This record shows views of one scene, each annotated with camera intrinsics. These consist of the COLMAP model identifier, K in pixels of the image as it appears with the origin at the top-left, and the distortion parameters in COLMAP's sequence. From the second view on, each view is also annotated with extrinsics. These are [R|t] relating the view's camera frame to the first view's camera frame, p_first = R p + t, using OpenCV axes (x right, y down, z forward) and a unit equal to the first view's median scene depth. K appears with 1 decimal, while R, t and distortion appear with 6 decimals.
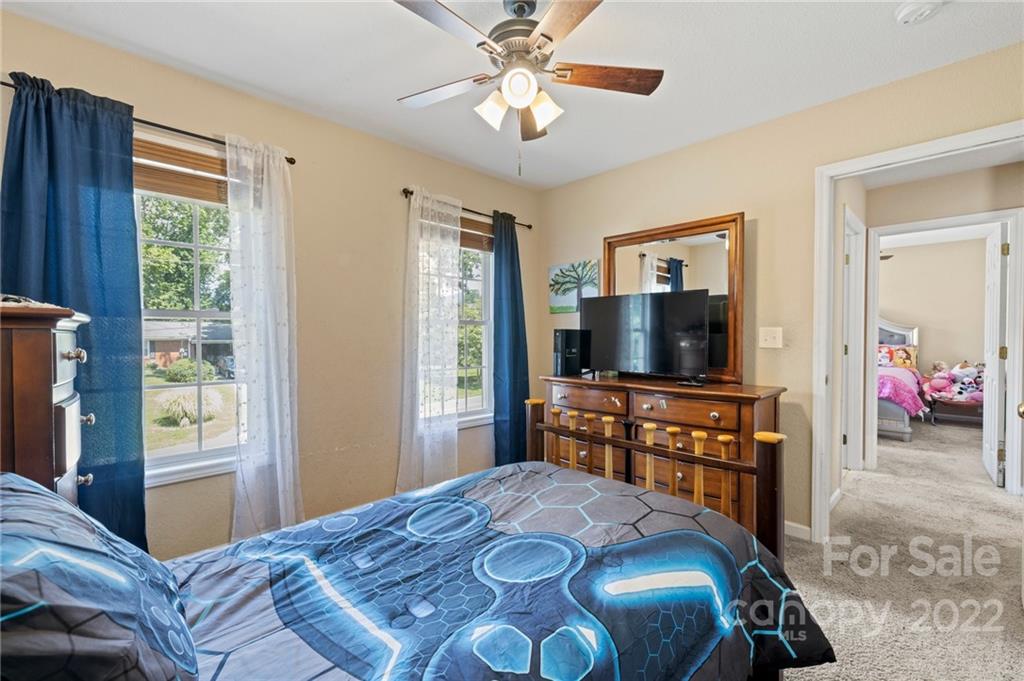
lens RADIAL K [[434.5, 0, 517.6], [0, 434.5, 342.8], [0, 0, 1]] dist [0.004119, 0.000032]
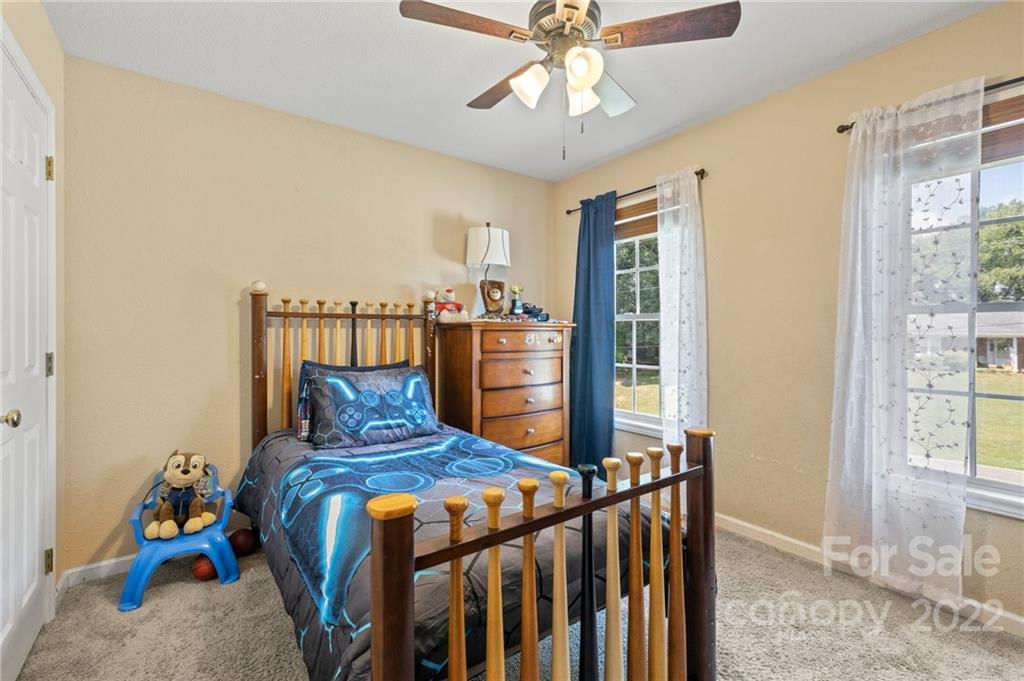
lens RADIAL K [[434.5, 0, 512.0], [0, 434.5, 333.1], [0, 0, 1]] dist [0.004119, 0.000032]
pose [[-0.132052, 0.005651, -0.991227, 1.116794], [-0.015618, 0.999848, 0.007781, -0.028459], [0.991120, 0.016509, -0.131944, 1.213199]]
